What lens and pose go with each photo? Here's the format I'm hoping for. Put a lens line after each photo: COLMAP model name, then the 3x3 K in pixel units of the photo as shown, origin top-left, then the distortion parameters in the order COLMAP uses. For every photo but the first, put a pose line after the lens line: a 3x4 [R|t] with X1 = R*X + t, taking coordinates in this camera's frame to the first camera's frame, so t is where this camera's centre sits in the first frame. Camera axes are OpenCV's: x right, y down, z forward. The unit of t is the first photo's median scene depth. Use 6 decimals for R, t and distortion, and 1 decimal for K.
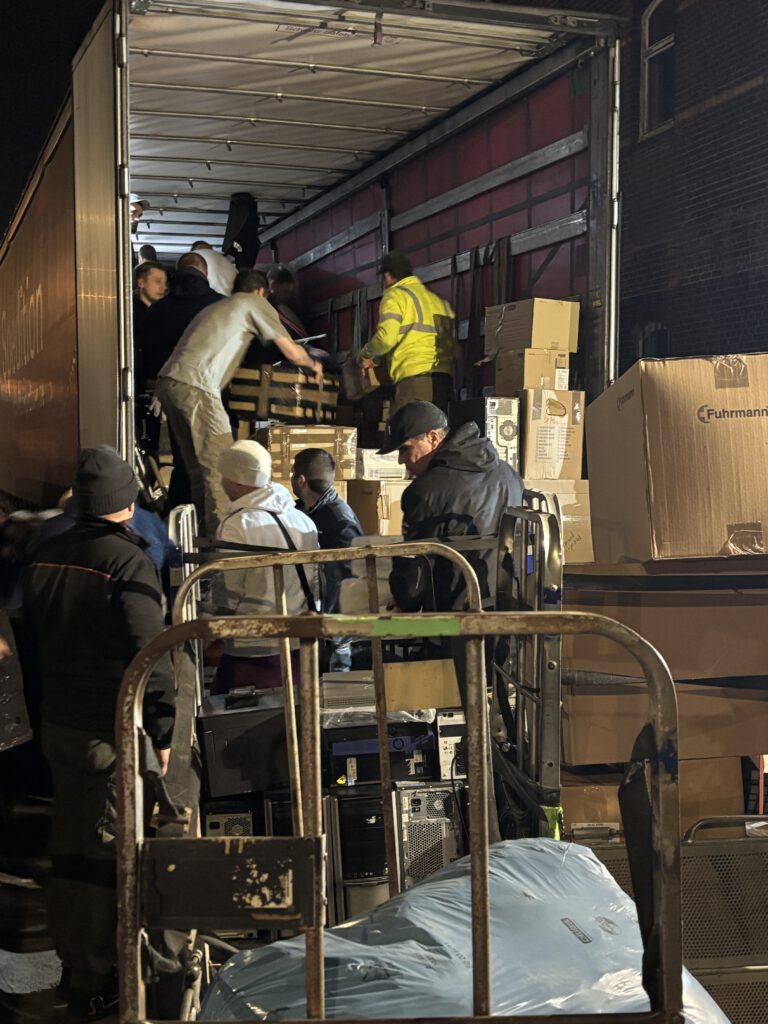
lens RADIAL K [[1359.4, 0, 373.0], [0, 1359.4, 513.9], [0, 0, 1]] dist [0.031094, 0.000000]
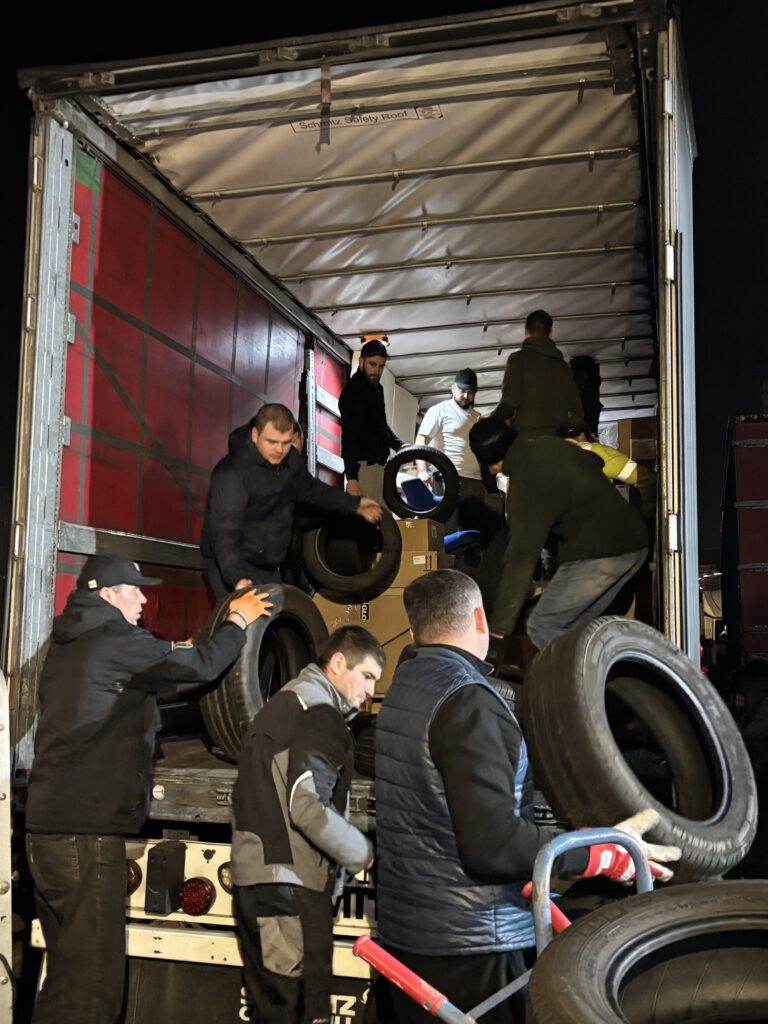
lens RADIAL K [[1098.6, 0, 391.6], [0, 1098.6, 519.0], [0, 0, 1]] dist [0.028004, 0.000000]
pose [[0.835325, -0.051749, -0.547315, 0.321336], [-0.028291, 0.990194, -0.136802, -0.018451], [0.549028, 0.129758, 0.825670, 0.455092]]
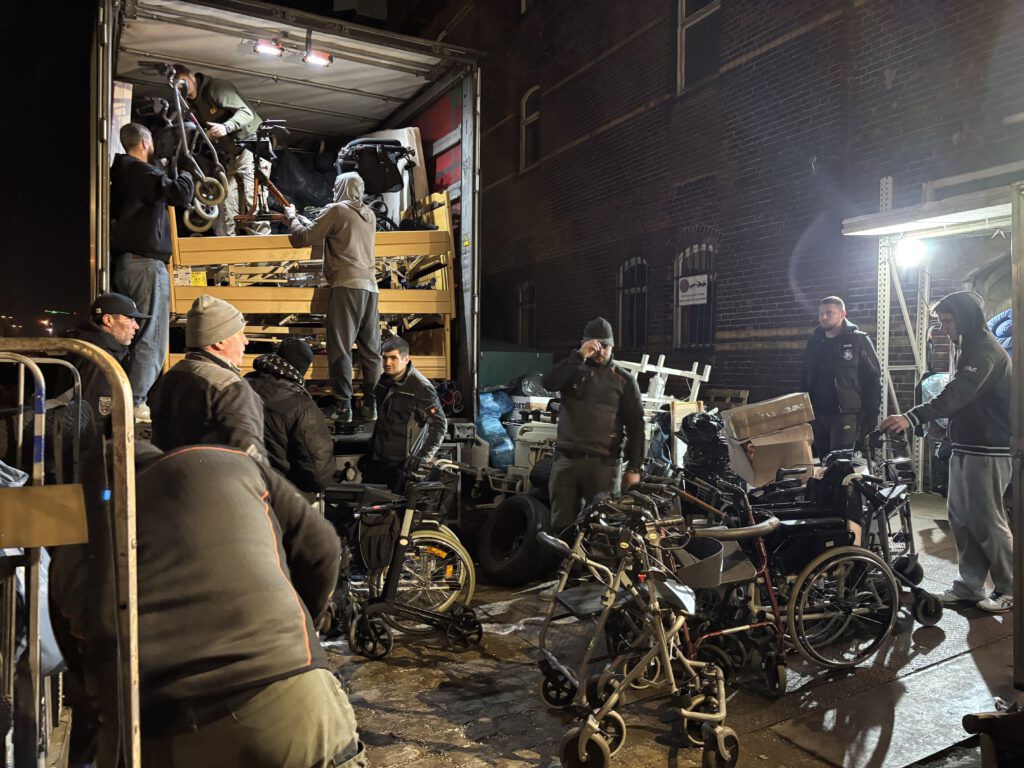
lens RADIAL K [[770.2, 0, 513.4], [0, 770.2, 370.7], [0, 0, 1]] dist [0.029698, -0.026583]
pose [[0.986681, 0.008483, 0.162447, 0.074728], [-0.001695, 0.999121, -0.041876, 0.018677], [-0.162659, 0.041043, 0.985828, 0.157607]]
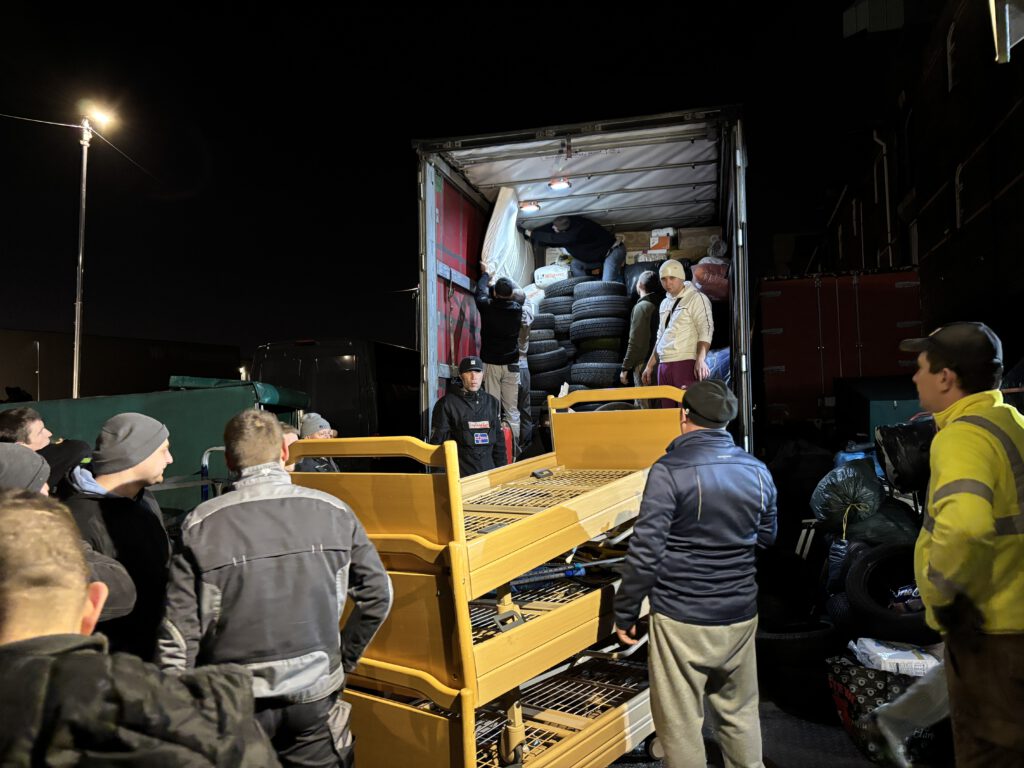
lens RADIAL K [[770.2, 0, 513.0], [0, 770.2, 385.2], [0, 0, 1]] dist [0.029698, -0.026583]
pose [[0.833624, -0.041015, -0.550807, 0.382061], [0.000346, 0.997278, -0.073737, -0.006254], [0.552332, 0.061278, 0.831369, 0.188549]]
